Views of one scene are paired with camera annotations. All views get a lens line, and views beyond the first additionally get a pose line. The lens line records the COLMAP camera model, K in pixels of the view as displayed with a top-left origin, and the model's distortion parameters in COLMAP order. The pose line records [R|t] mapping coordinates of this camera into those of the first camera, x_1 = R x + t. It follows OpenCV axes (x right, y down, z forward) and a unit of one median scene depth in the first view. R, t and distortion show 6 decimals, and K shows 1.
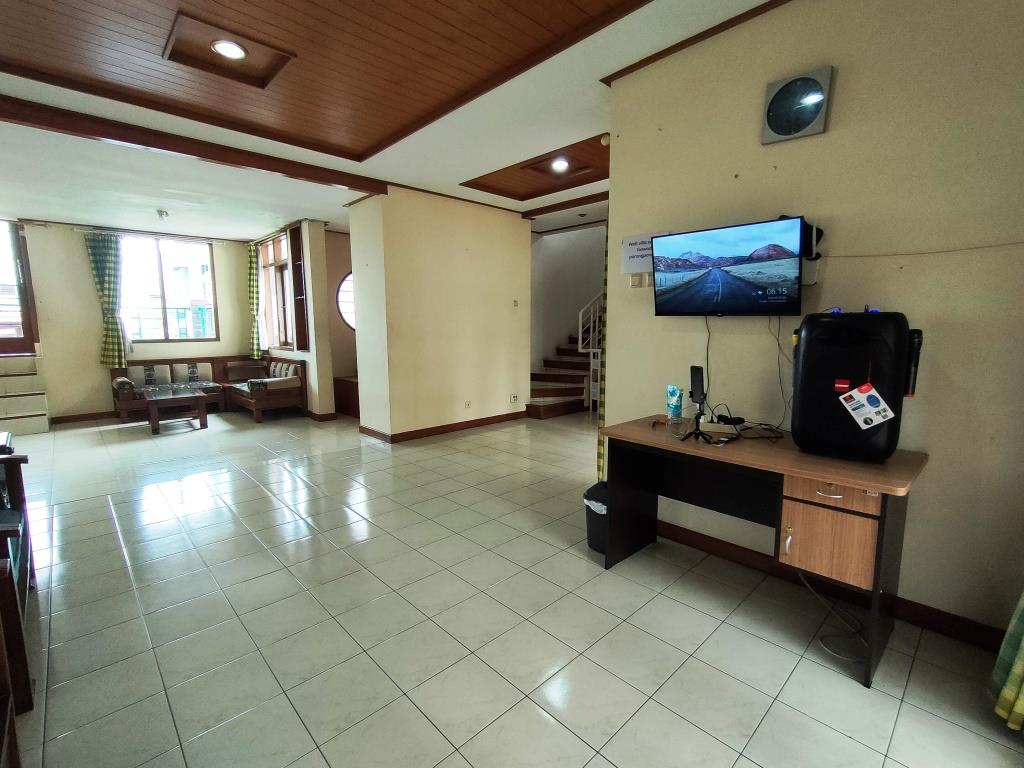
lens RADIAL K [[470.2, 0, 513.5], [0, 470.2, 386.2], [0, 0, 1]] dist [0.003662, 0.000233]
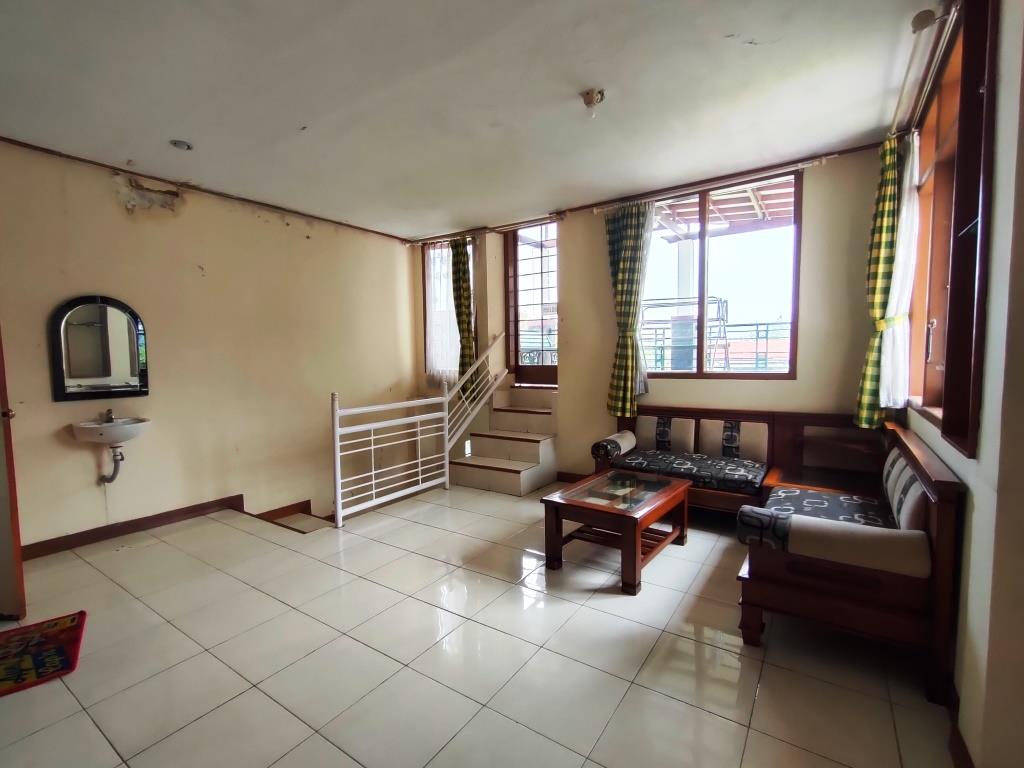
lens RADIAL K [[470.2, 0, 512.5], [0, 470.2, 387.3], [0, 0, 1]] dist [0.003662, 0.000233]
pose [[0.211888, 0.066080, -0.975057, -0.228000], [-0.114137, 0.992557, 0.042463, -0.077150], [0.970606, 0.102292, 0.217853, 0.632613]]
